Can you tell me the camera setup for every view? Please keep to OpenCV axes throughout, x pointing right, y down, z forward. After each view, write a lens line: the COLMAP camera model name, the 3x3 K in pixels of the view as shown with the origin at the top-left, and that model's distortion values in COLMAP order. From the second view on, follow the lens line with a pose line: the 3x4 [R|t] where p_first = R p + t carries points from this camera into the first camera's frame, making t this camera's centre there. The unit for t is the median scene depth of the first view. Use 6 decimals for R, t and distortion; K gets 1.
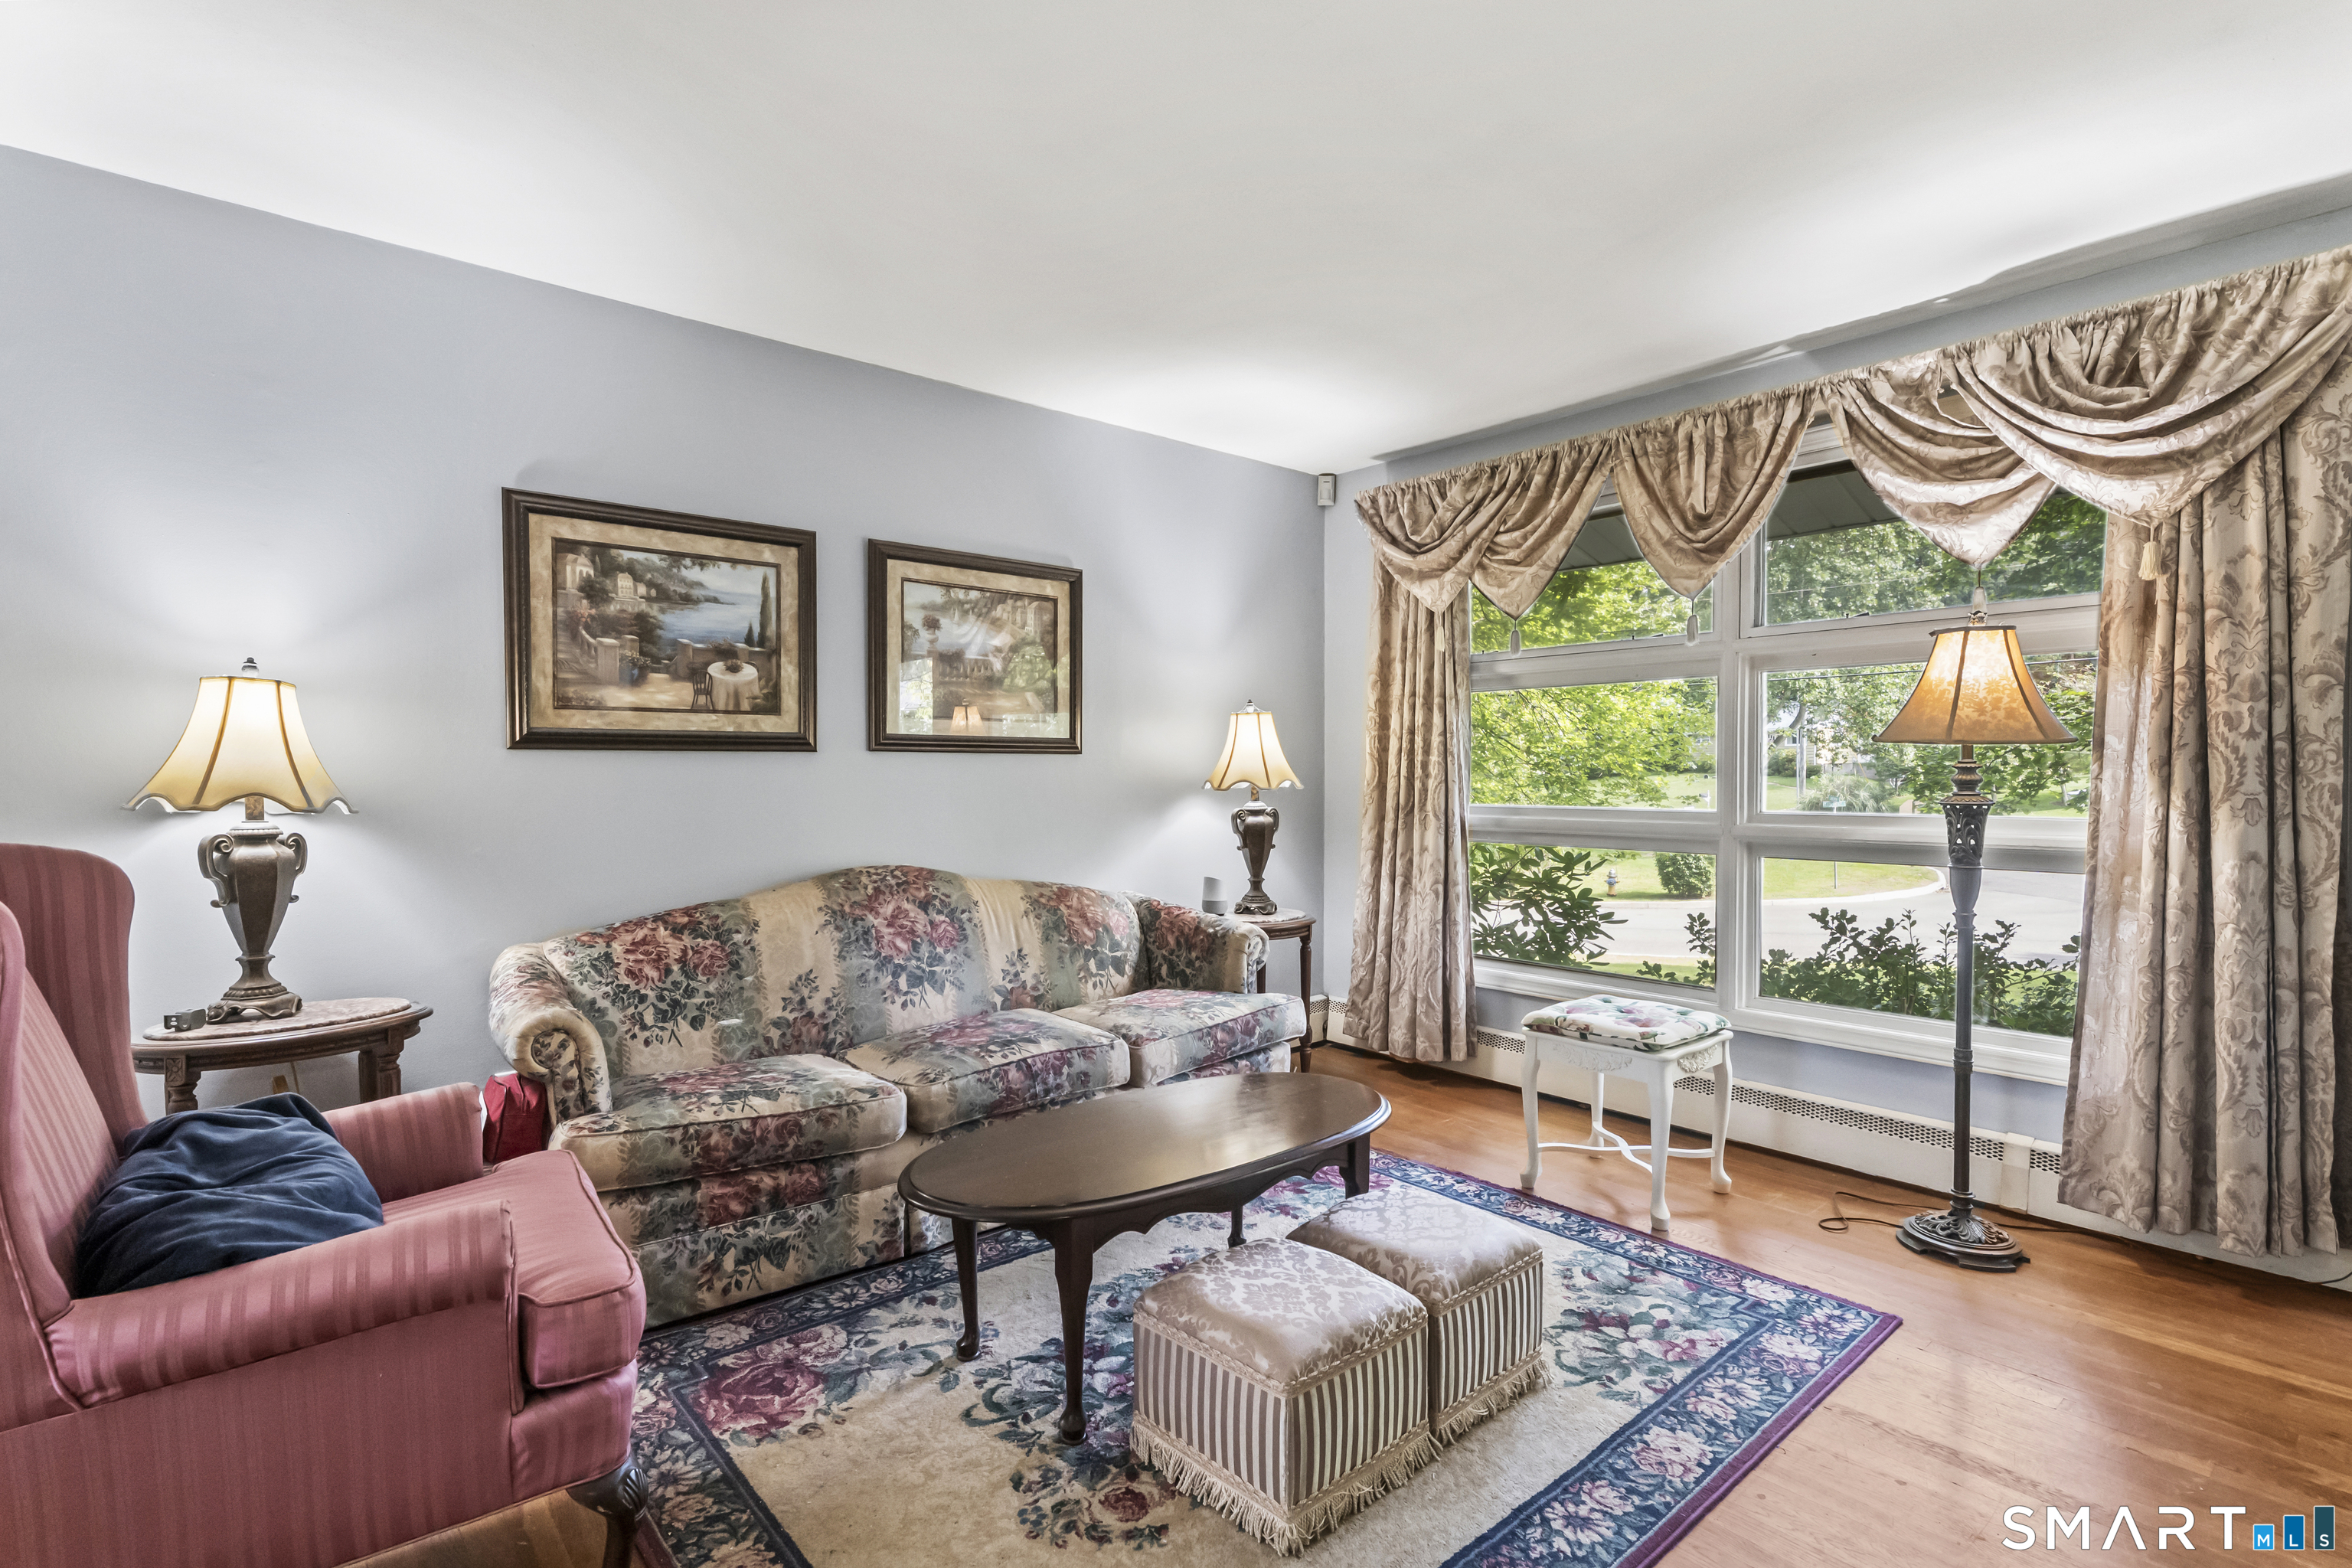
lens RADIAL K [[1114.2, 0, 1175.5], [0, 1114.2, 785.3], [0, 0, 1]] dist [-0.000057, 0.000122]
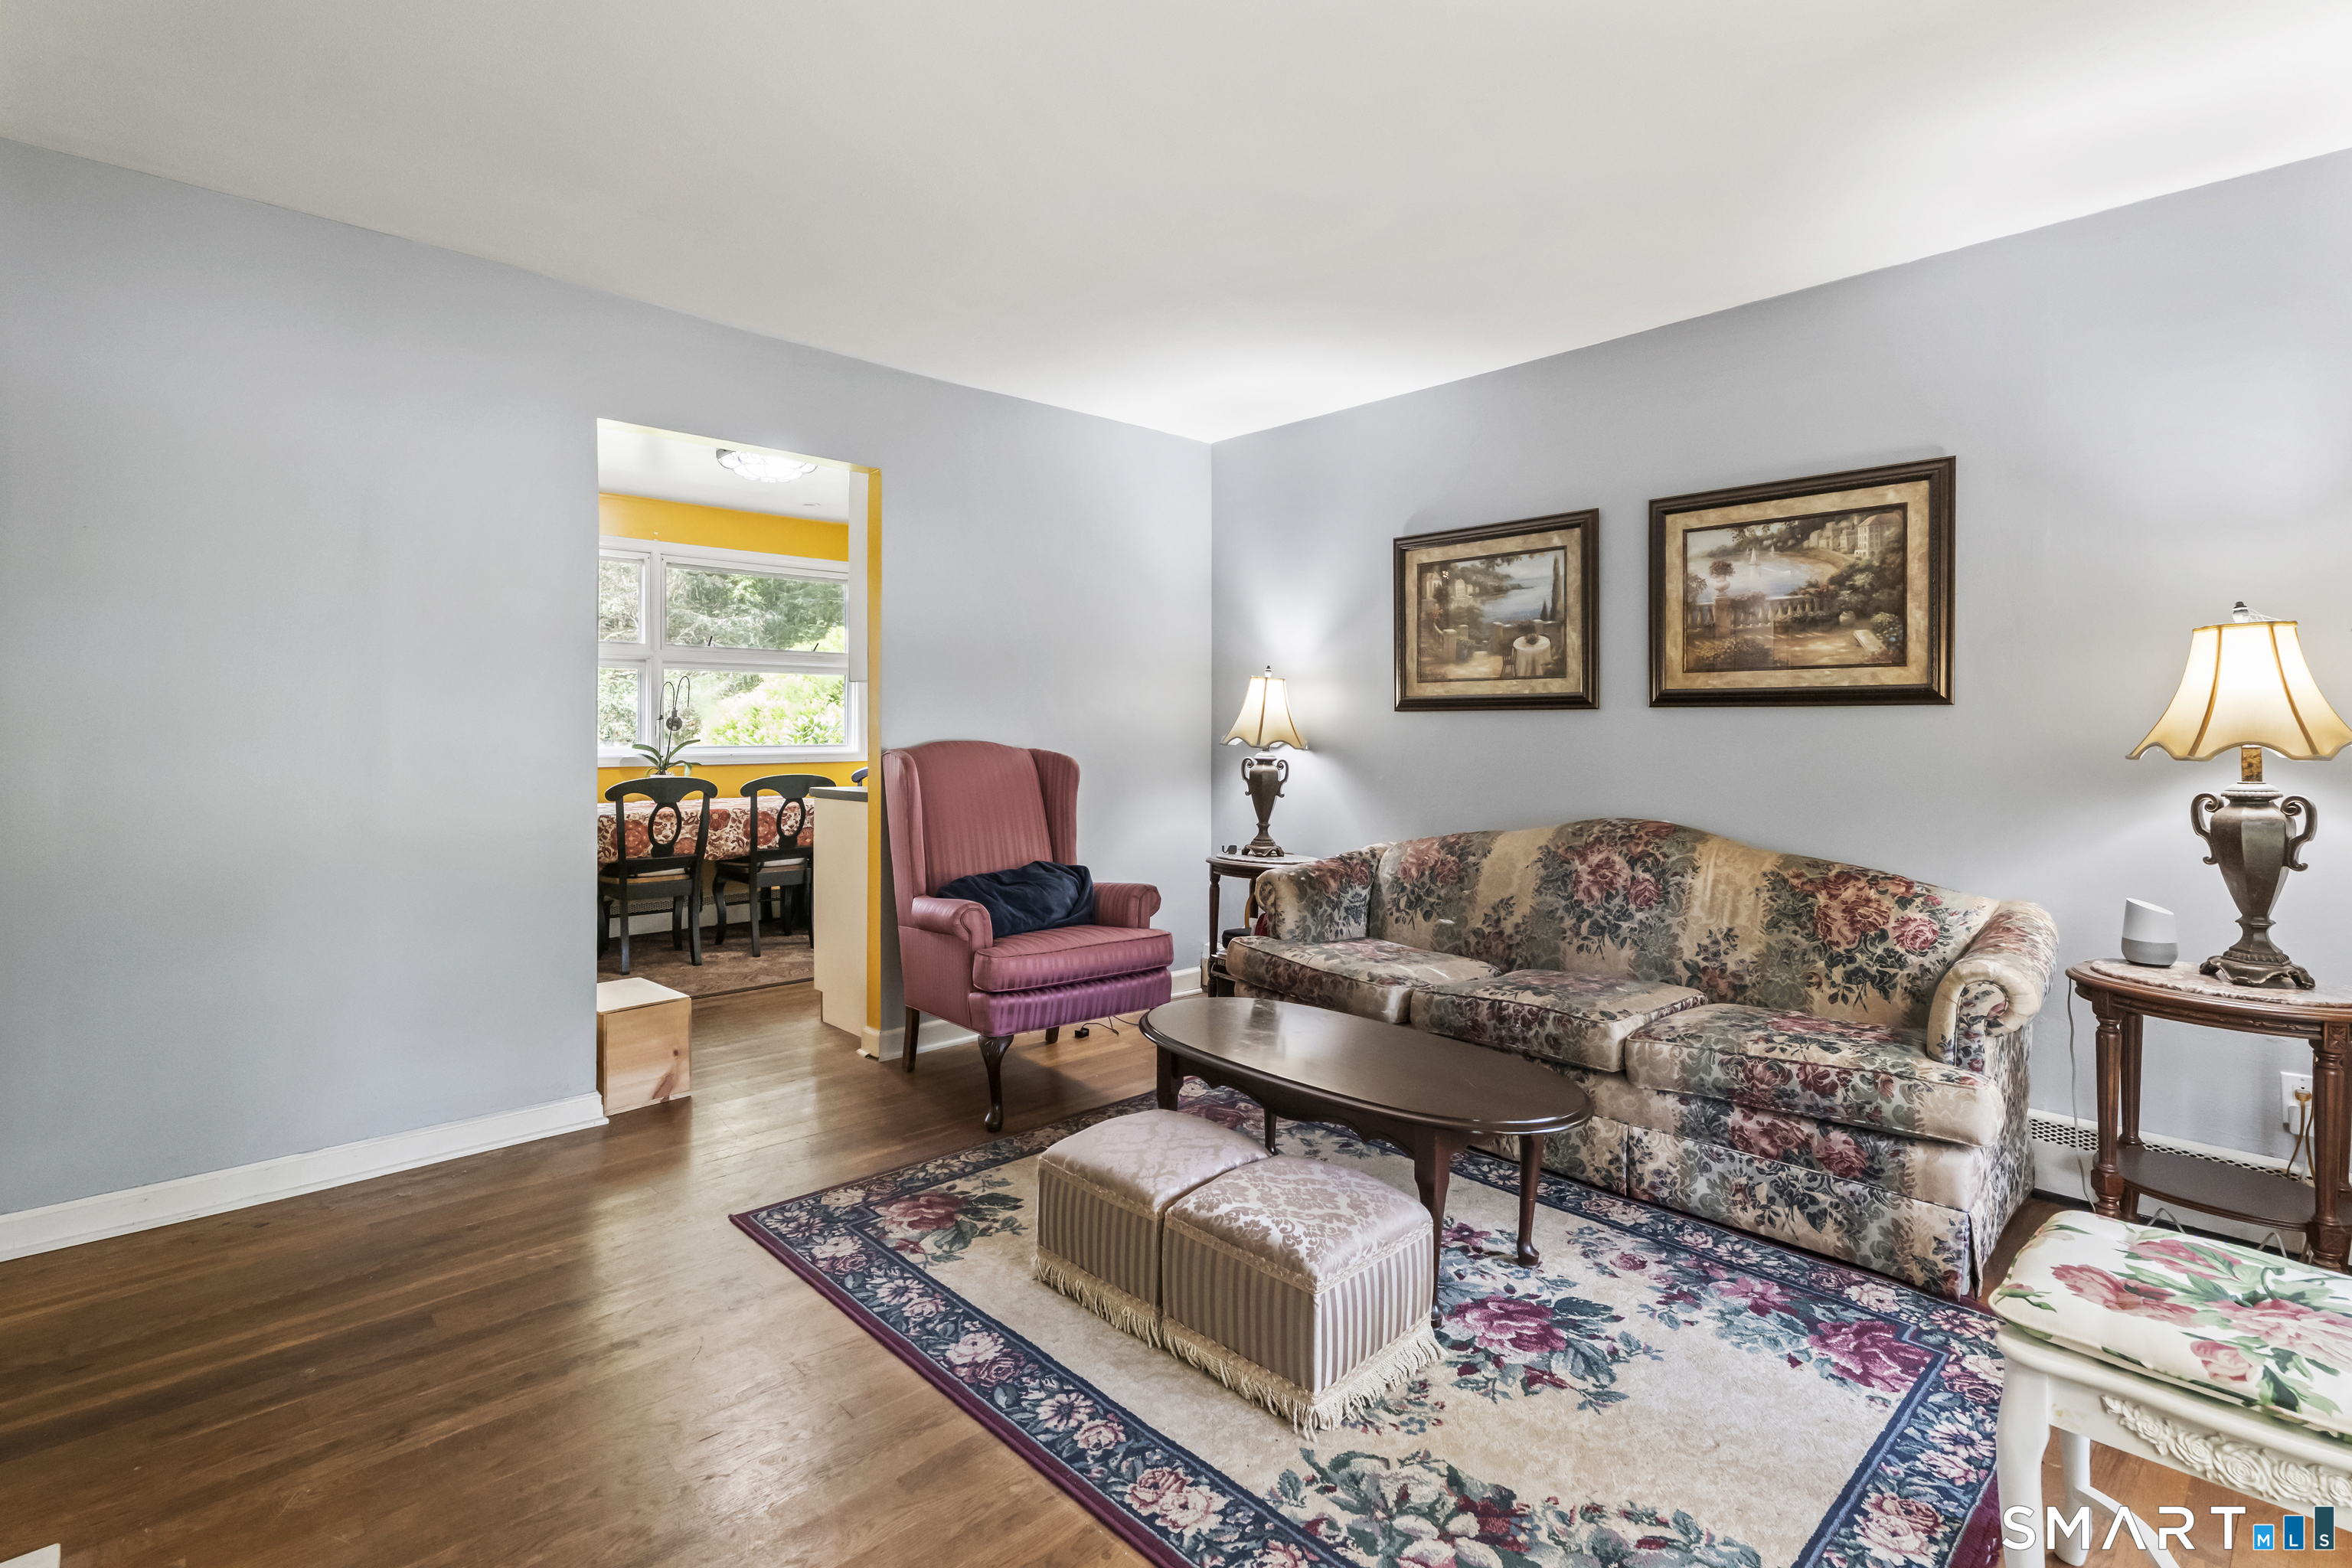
lens RADIAL K [[1114.2, 0, 1177.8], [0, 1114.2, 721.6], [0, 0, 1]] dist [-0.000057, 0.000122]
pose [[0.054766, -0.000492, -0.998499, 0.788151], [-0.012975, 0.999915, -0.001204, -0.011640], [0.998415, 0.013021, 0.054755, 0.558780]]
